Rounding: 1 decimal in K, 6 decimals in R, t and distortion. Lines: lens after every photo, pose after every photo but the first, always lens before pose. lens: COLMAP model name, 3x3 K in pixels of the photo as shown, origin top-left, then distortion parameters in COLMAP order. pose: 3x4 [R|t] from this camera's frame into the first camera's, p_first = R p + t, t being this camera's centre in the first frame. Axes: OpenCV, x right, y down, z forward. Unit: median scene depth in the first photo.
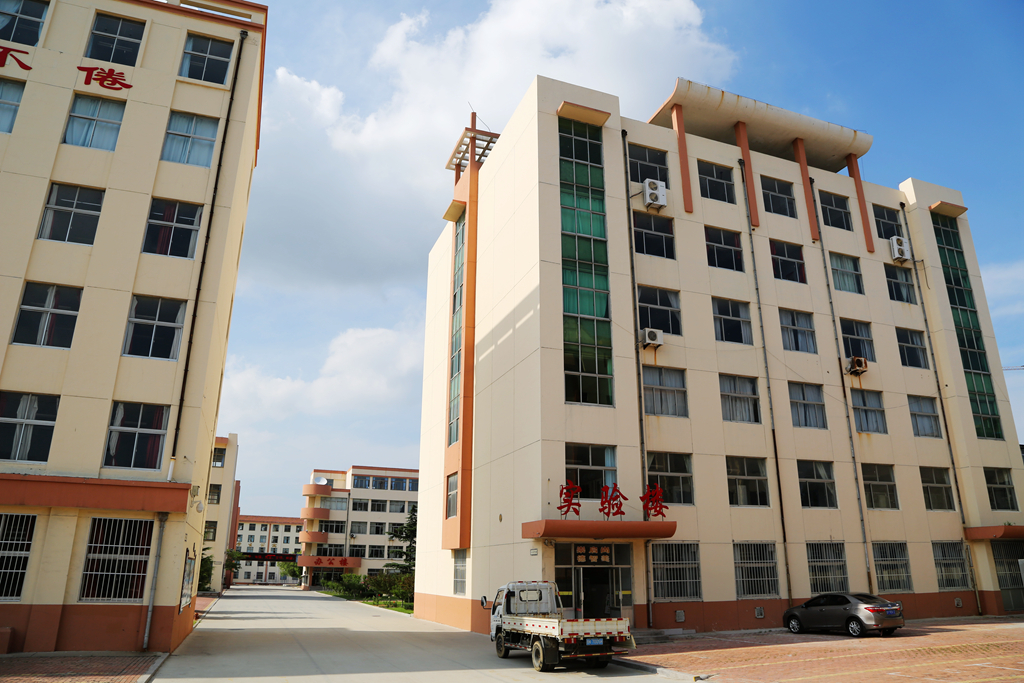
lens RADIAL K [[701.0, 0, 512.0], [0, 701.0, 341.5], [0, 0, 1]] dist [-0.116313, 0.062584]
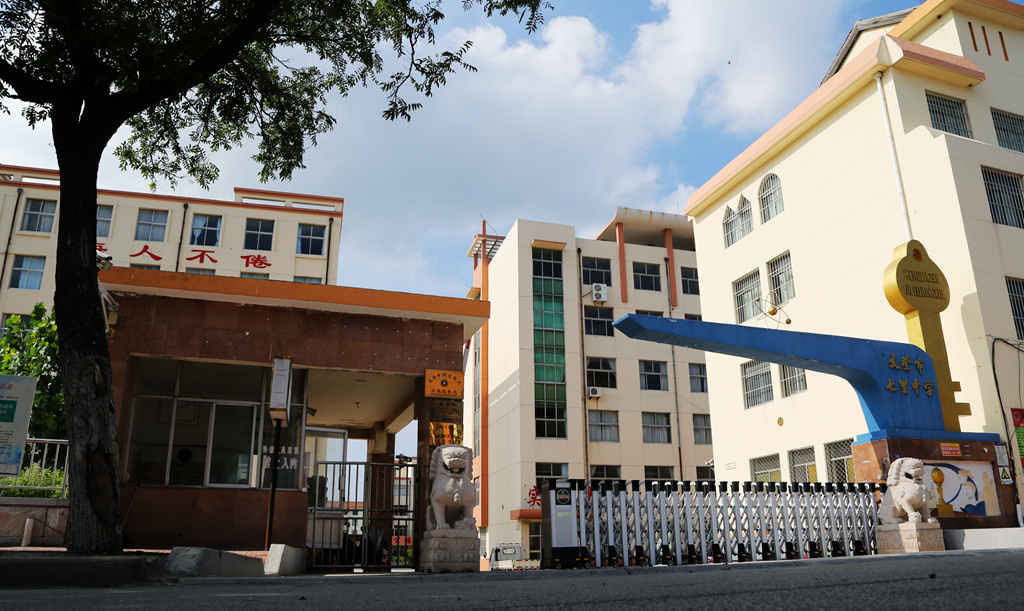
lens RADIAL K [[736.1, 0, 508.9], [0, 736.1, 341.0], [0, 0, 1]] dist [-0.076616, 0.001852]
pose [[0.995476, -0.036393, -0.087772, 0.146882], [0.039799, 0.998508, 0.037379, -0.176315], [0.086281, -0.040703, 0.995439, -0.613116]]
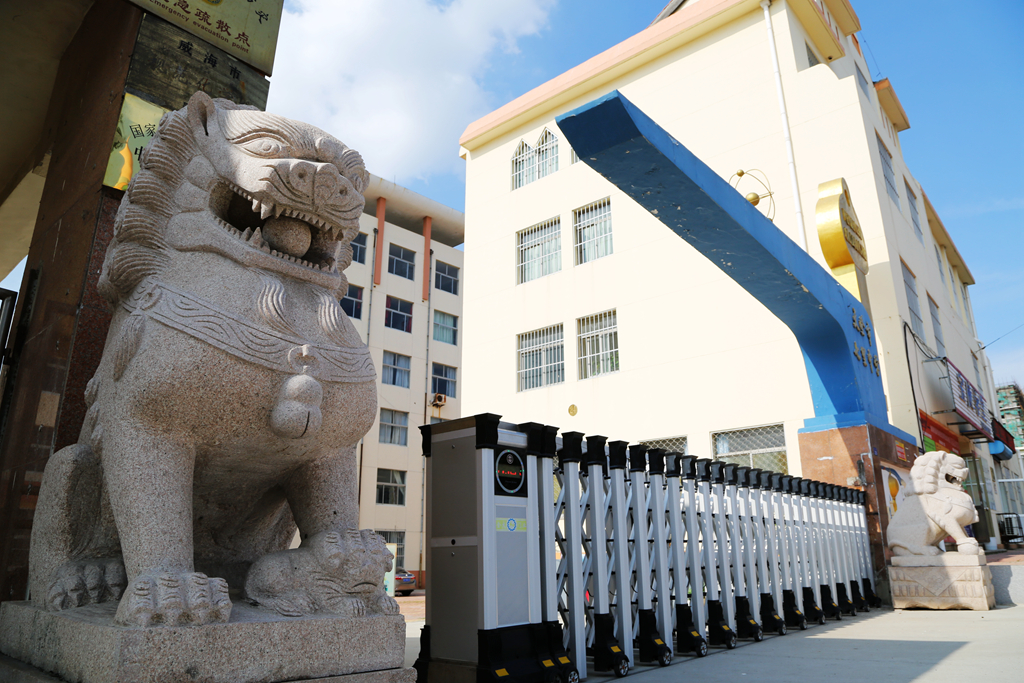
lens RADIAL K [[701.0, 0, 512.0], [0, 701.0, 341.5], [0, 0, 1]] dist [-0.116313, 0.062584]
pose [[0.908048, 0.121354, 0.400902, 0.079447], [-0.129962, 0.991502, -0.005765, -0.091977], [-0.398195, -0.046868, 0.916103, -0.308818]]
